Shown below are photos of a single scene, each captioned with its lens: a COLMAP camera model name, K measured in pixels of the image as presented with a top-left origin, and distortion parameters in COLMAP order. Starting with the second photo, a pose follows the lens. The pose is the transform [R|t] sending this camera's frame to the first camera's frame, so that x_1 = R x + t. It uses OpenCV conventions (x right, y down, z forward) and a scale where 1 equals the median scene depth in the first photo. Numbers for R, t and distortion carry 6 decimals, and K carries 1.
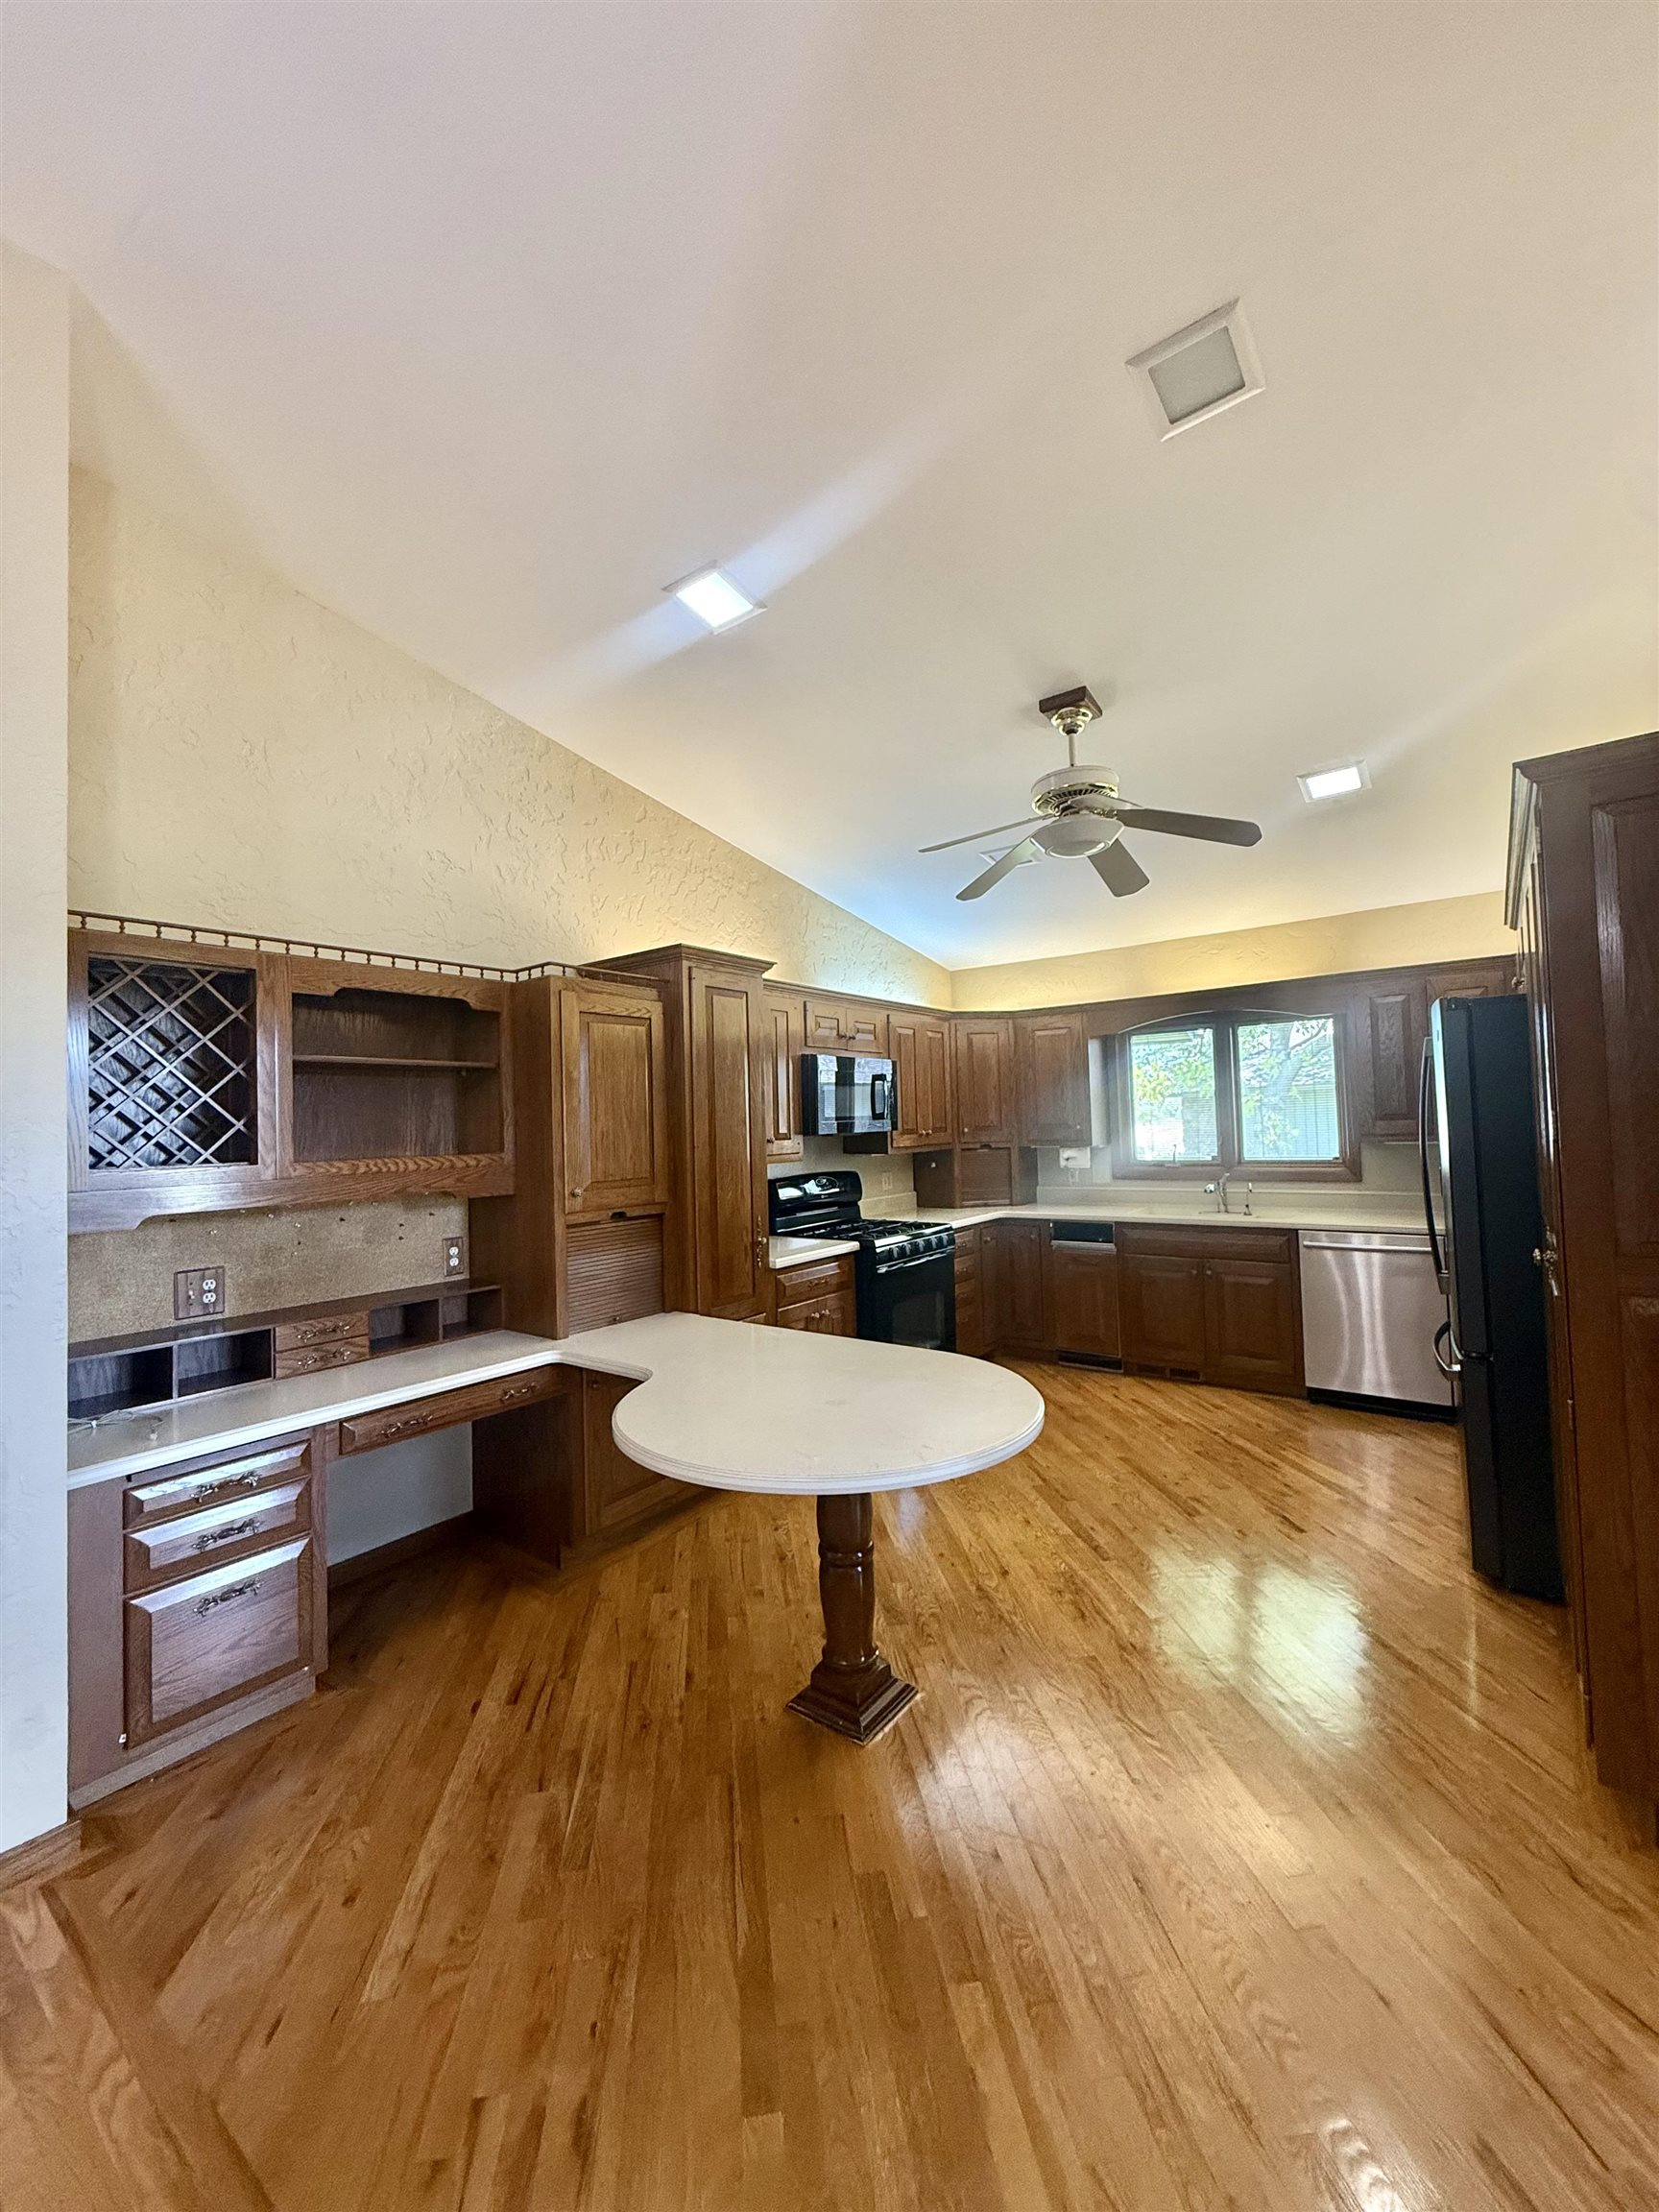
lens RADIAL K [[886.7, 0, 832.1], [0, 886.7, 1102.6], [0, 0, 1]] dist [0.001651, 0.000132]
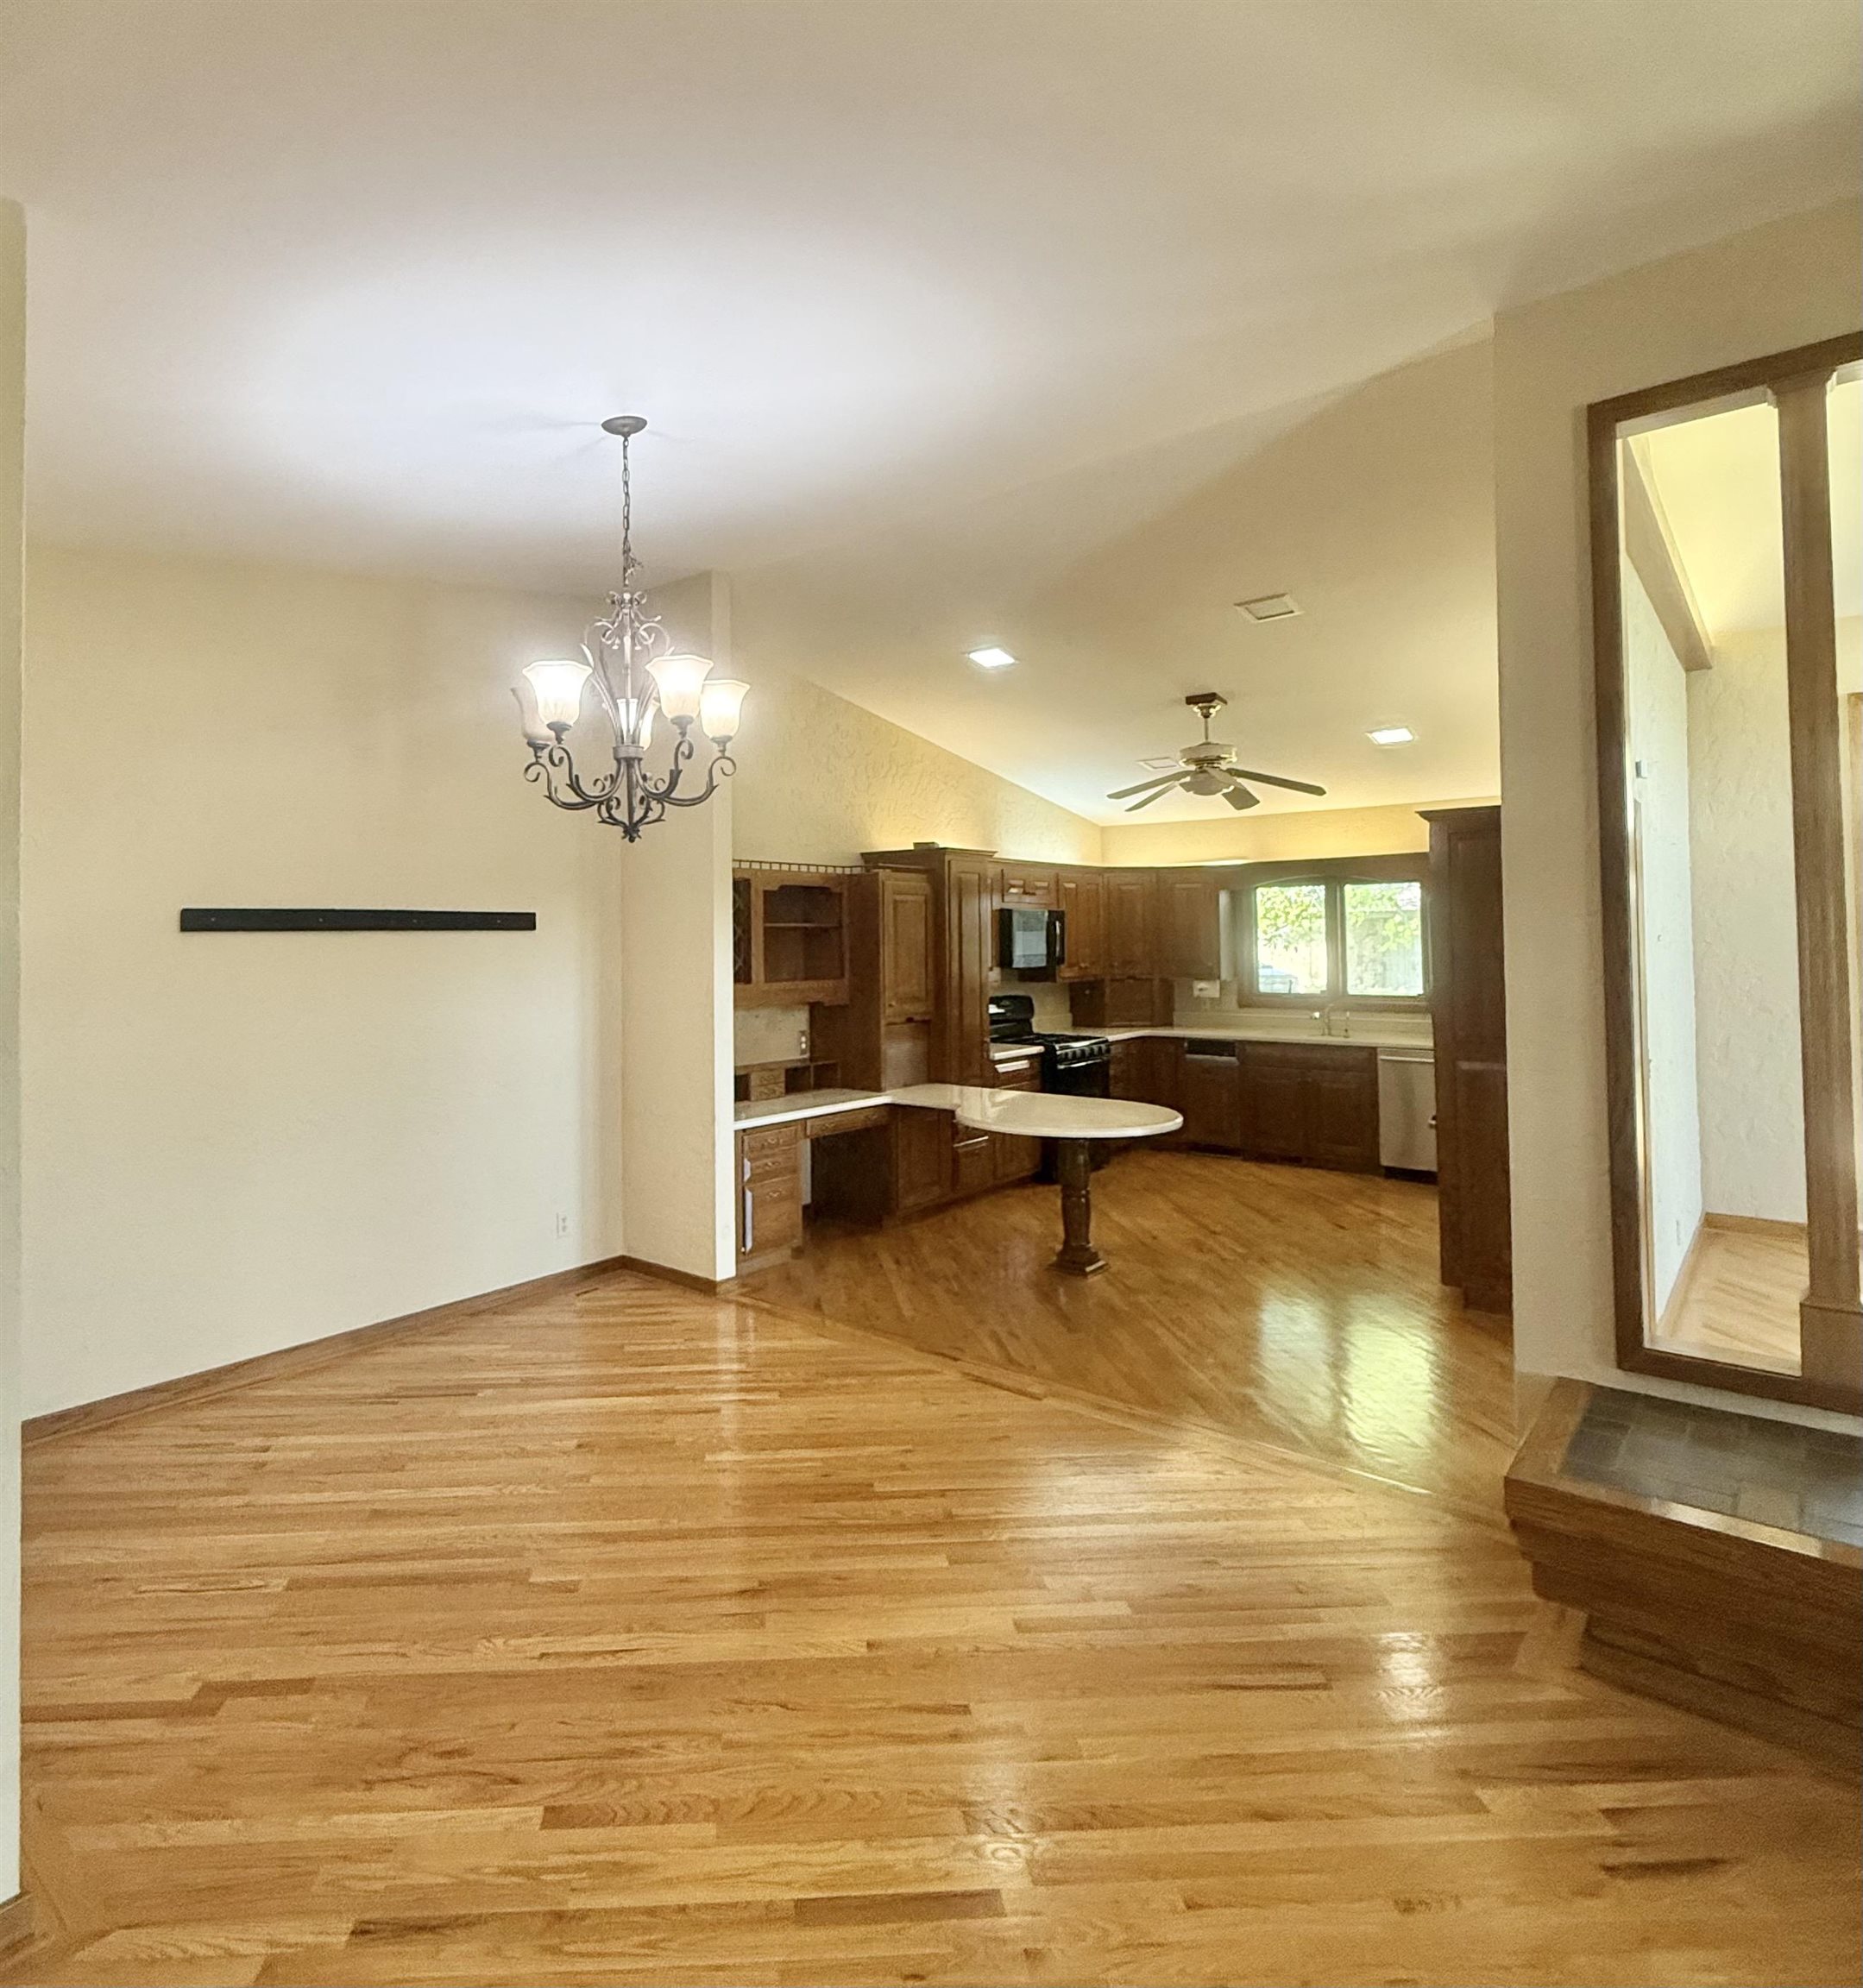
lens RADIAL K [[1126.2, 0, 801.4], [0, 1126.2, 907.1], [0, 0, 1]] dist [-0.000395, -0.000472]
pose [[0.996096, 0.017664, -0.086493, -0.188247], [-0.017617, 0.999844, 0.001300, -0.053227], [0.086502, 0.000229, 0.996252, -0.743112]]
